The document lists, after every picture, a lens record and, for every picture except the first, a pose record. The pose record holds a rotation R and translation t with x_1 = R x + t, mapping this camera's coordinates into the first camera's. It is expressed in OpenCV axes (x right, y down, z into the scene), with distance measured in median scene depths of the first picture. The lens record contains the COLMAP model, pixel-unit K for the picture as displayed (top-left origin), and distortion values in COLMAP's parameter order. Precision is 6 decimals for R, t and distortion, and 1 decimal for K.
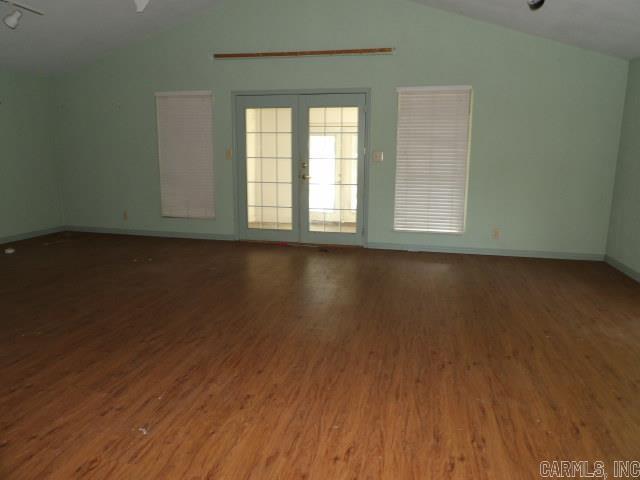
lens RADIAL K [[464.3, 0, 320.0], [0, 464.3, 240.0], [0, 0, 1]] dist [-0.041207, 0.060209]
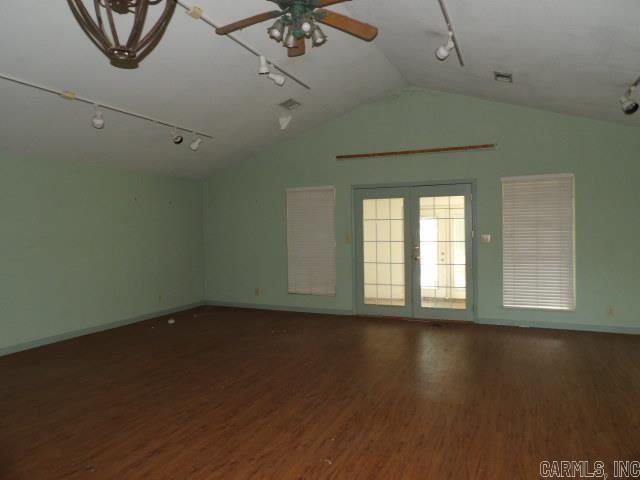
lens RADIAL K [[464.3, 0, 320.0], [0, 464.3, 240.0], [0, 0, 1]] dist [-0.041207, 0.060209]
pose [[0.982241, -0.018491, -0.186708, -0.055863], [-0.011540, 0.987293, -0.158492, 0.000488], [0.187266, 0.157832, 0.969546, -0.137552]]
